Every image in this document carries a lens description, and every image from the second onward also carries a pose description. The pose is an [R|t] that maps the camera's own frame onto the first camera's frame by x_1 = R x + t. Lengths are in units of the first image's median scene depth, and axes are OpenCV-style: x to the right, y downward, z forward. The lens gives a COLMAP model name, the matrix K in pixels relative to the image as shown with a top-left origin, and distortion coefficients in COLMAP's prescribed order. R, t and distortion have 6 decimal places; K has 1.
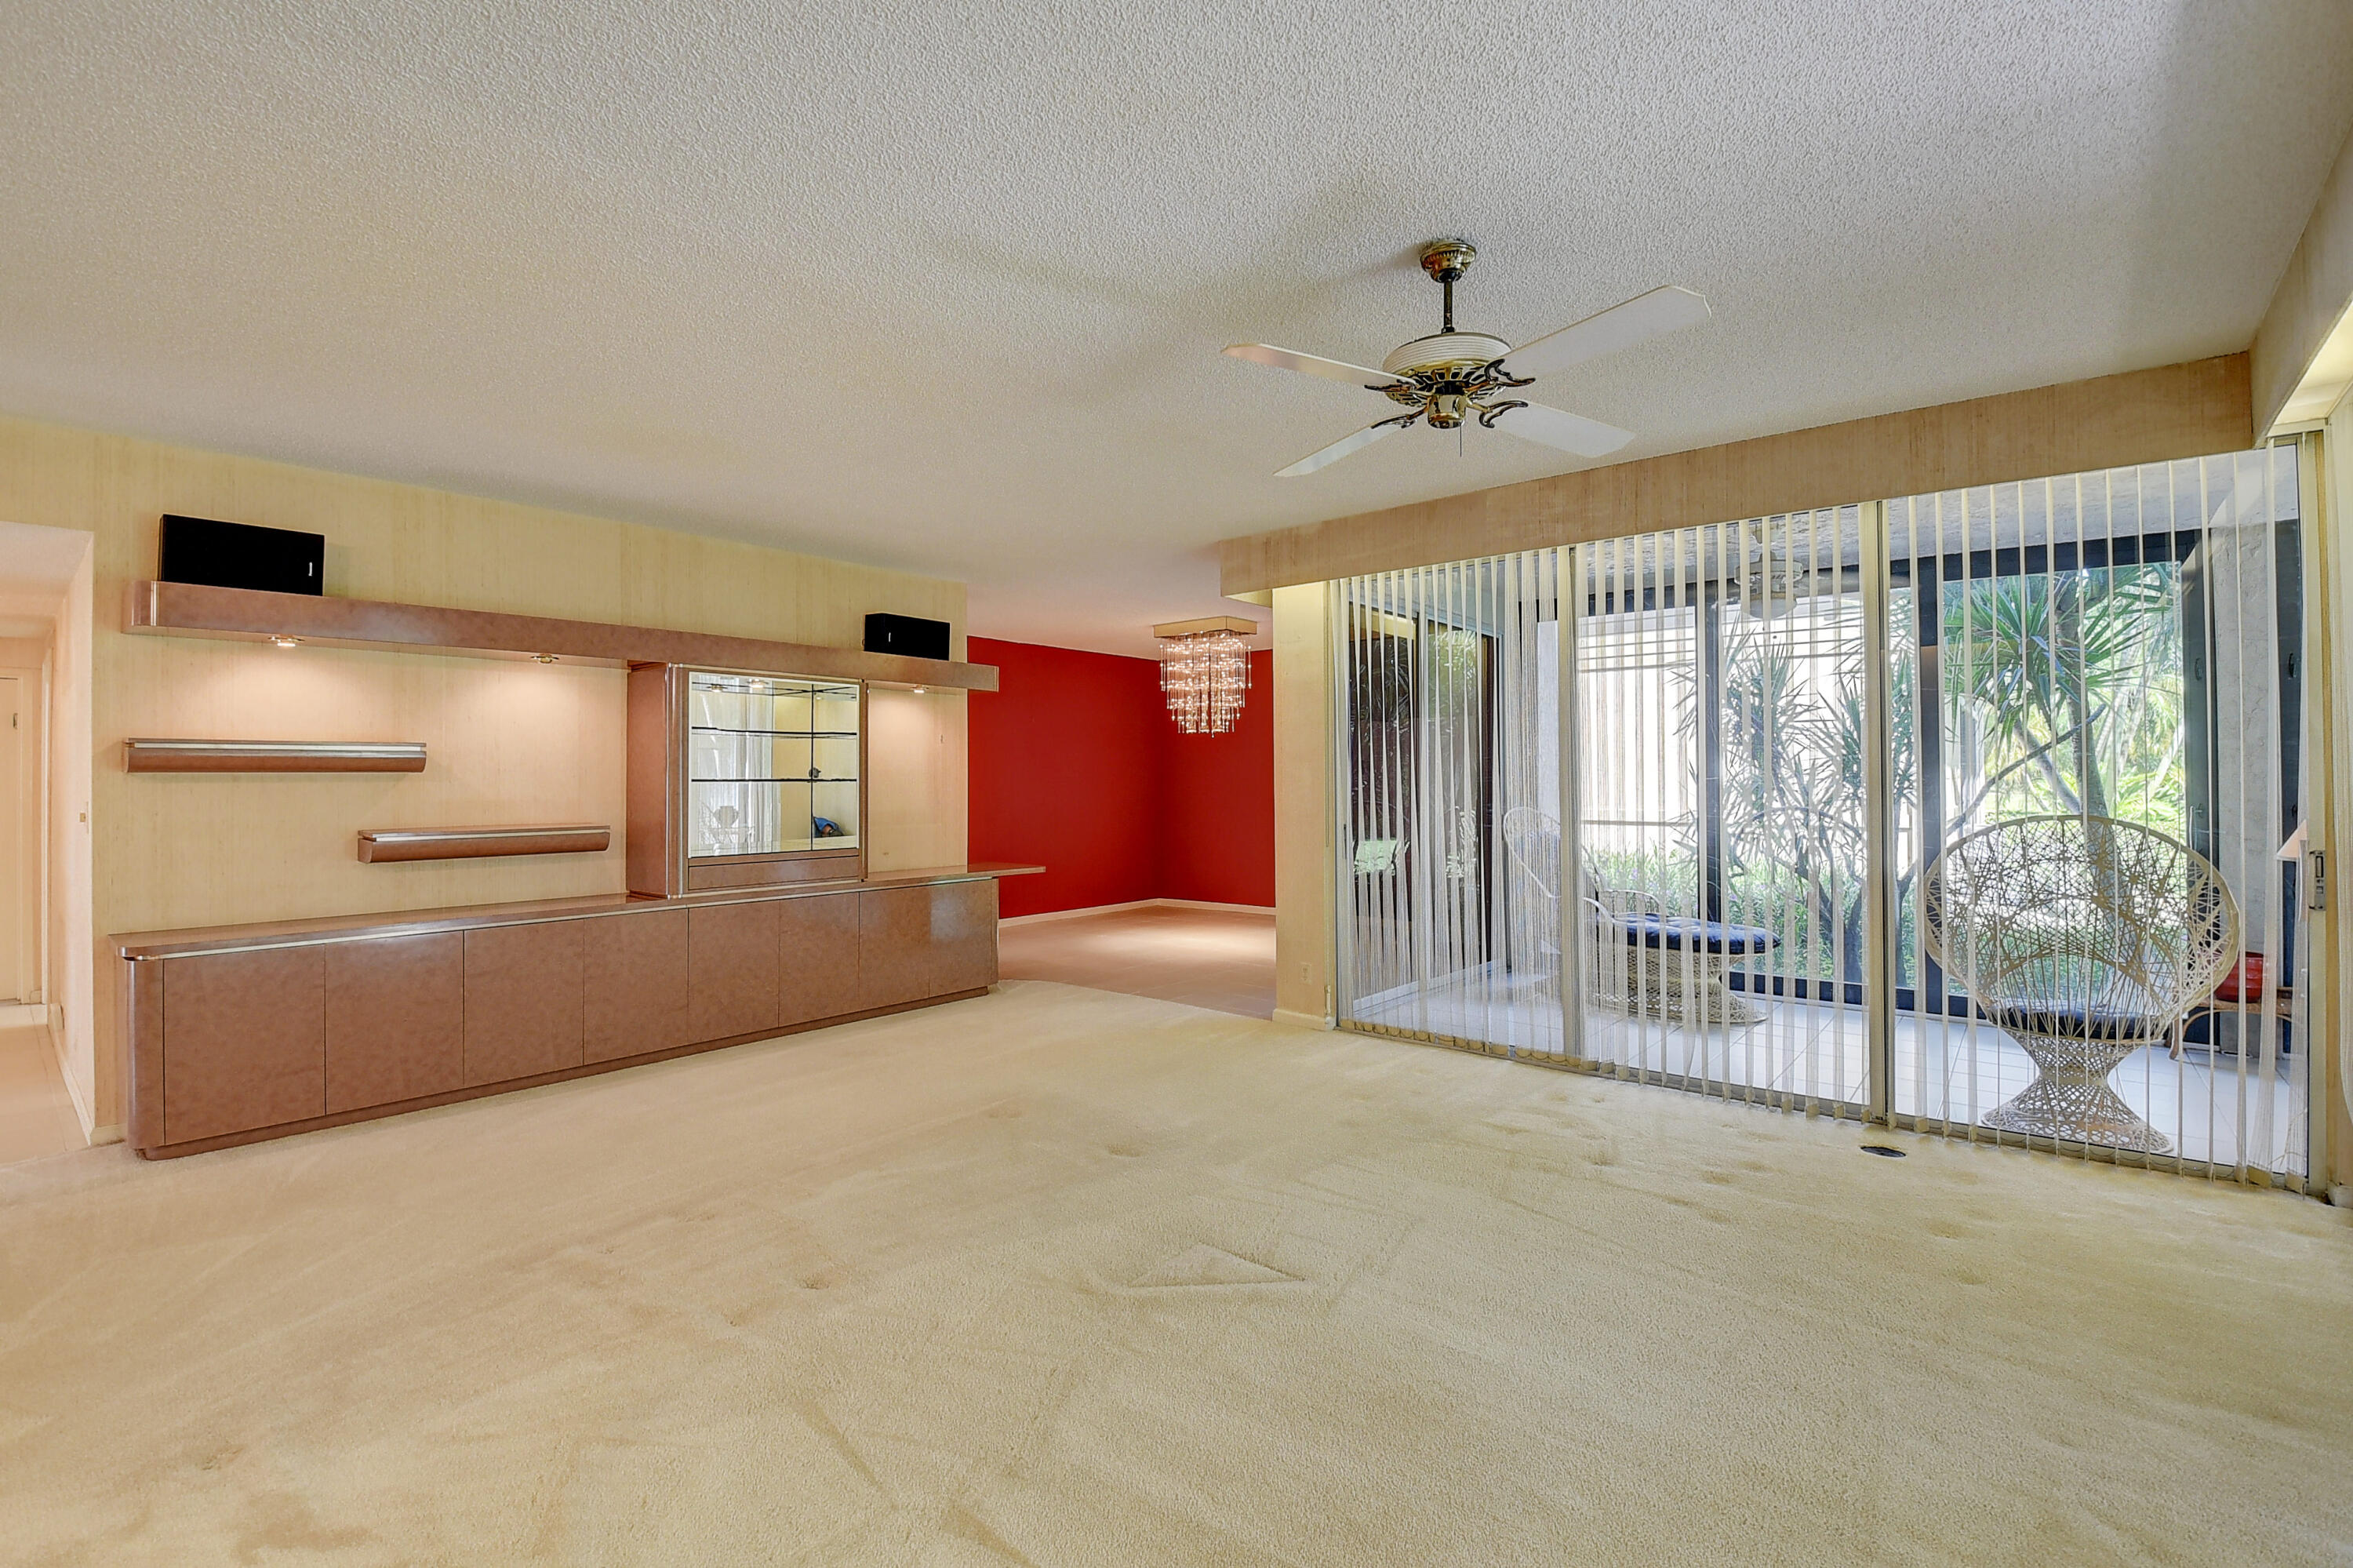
lens RADIAL K [[1036.7, 0, 1173.1], [0, 1036.7, 766.5], [0, 0, 1]] dist [0.000704, -0.020128]
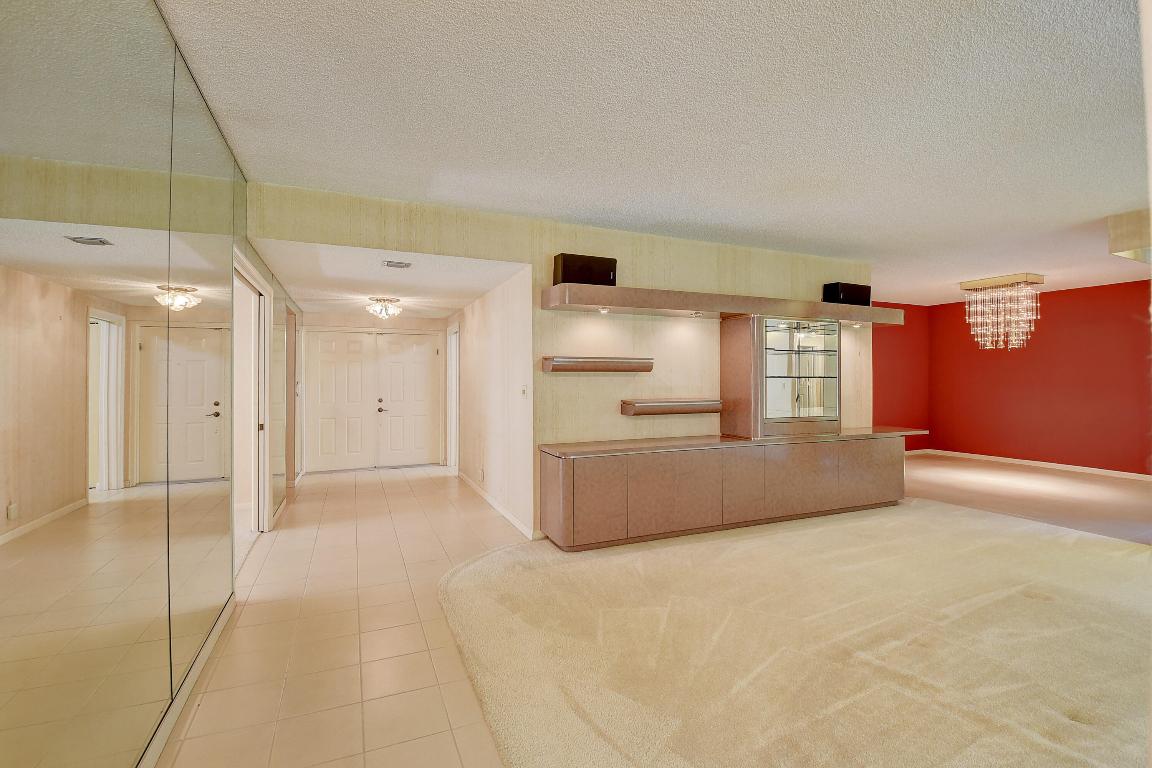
lens RADIAL K [[514.9, 0, 576.2], [0, 514.9, 372.5], [0, 0, 1]] dist [0.002494, -0.018152]
pose [[0.891556, 0.003126, -0.452899, -0.358975], [-0.000563, 0.999983, 0.005795, 0.000522], [0.452909, -0.004911, 0.891543, 0.022146]]
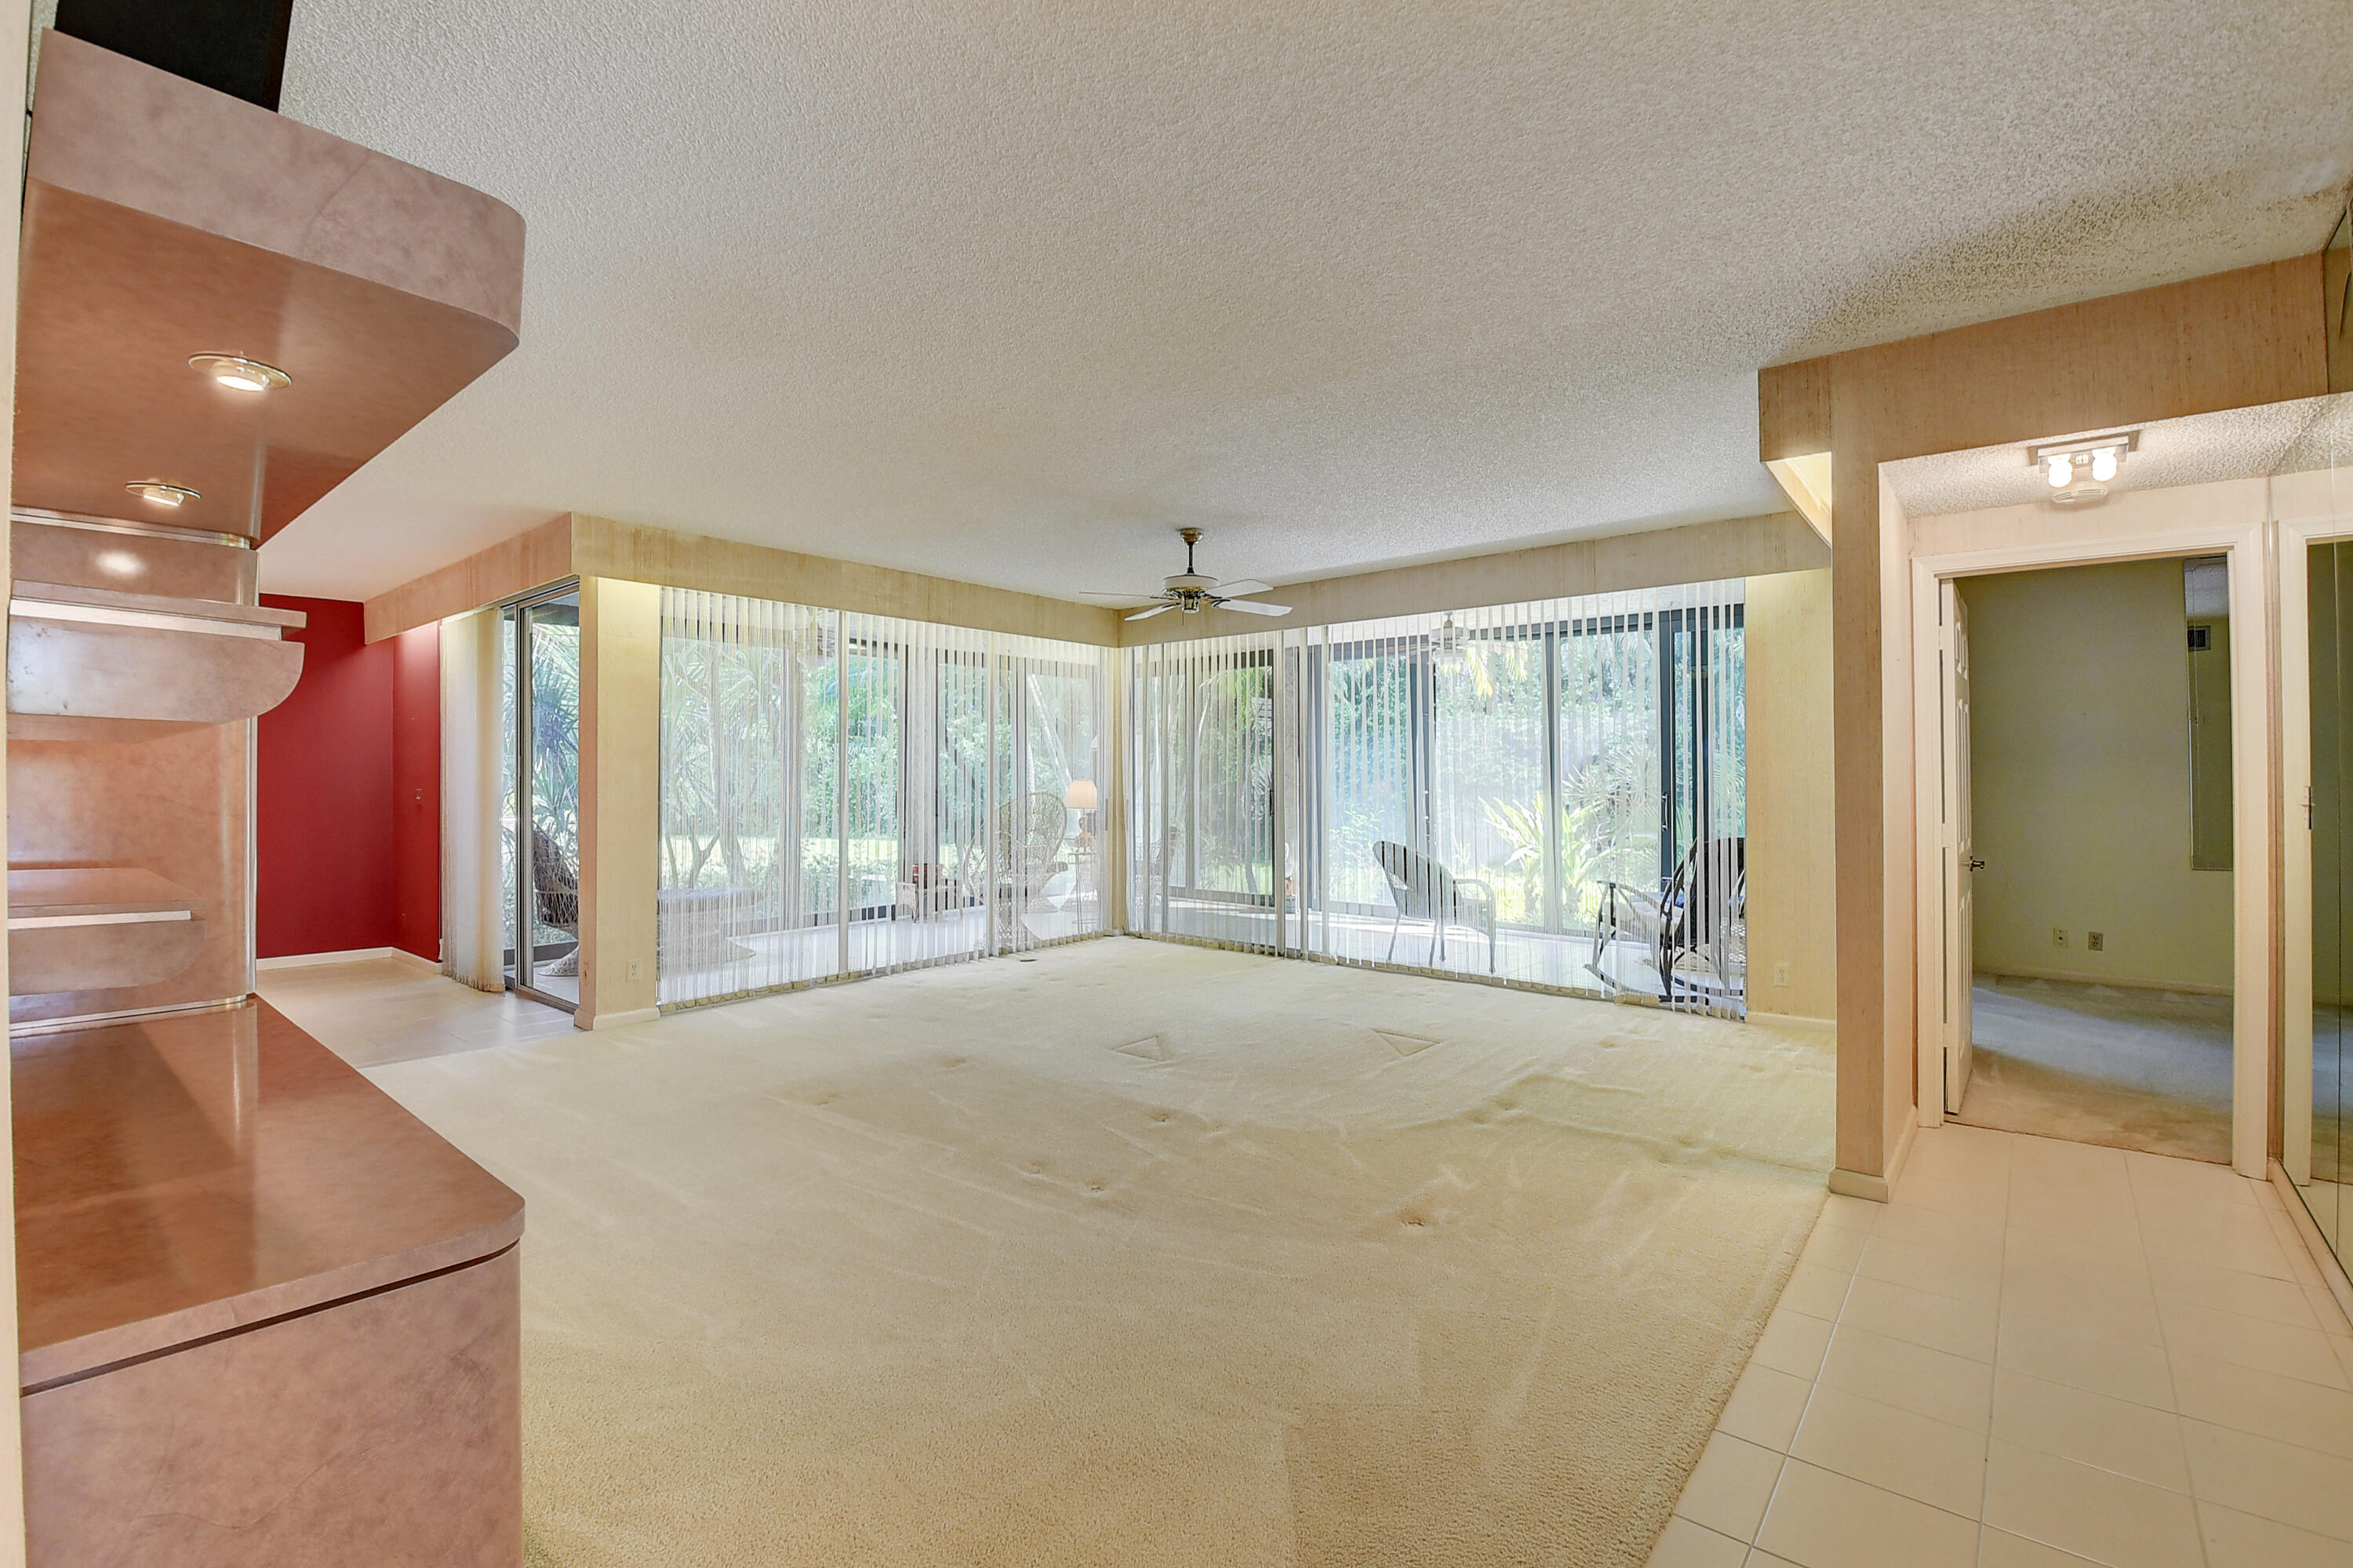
lens RADIAL K [[1036.7, 0, 1173.1], [0, 1036.7, 766.5], [0, 0, 1]] dist [0.000704, -0.020128]
pose [[0.014756, 0.011835, 0.999821, -0.964776], [-0.015339, 0.999815, -0.011608, 0.008841], [-0.999773, -0.015165, 0.014934, 0.507920]]
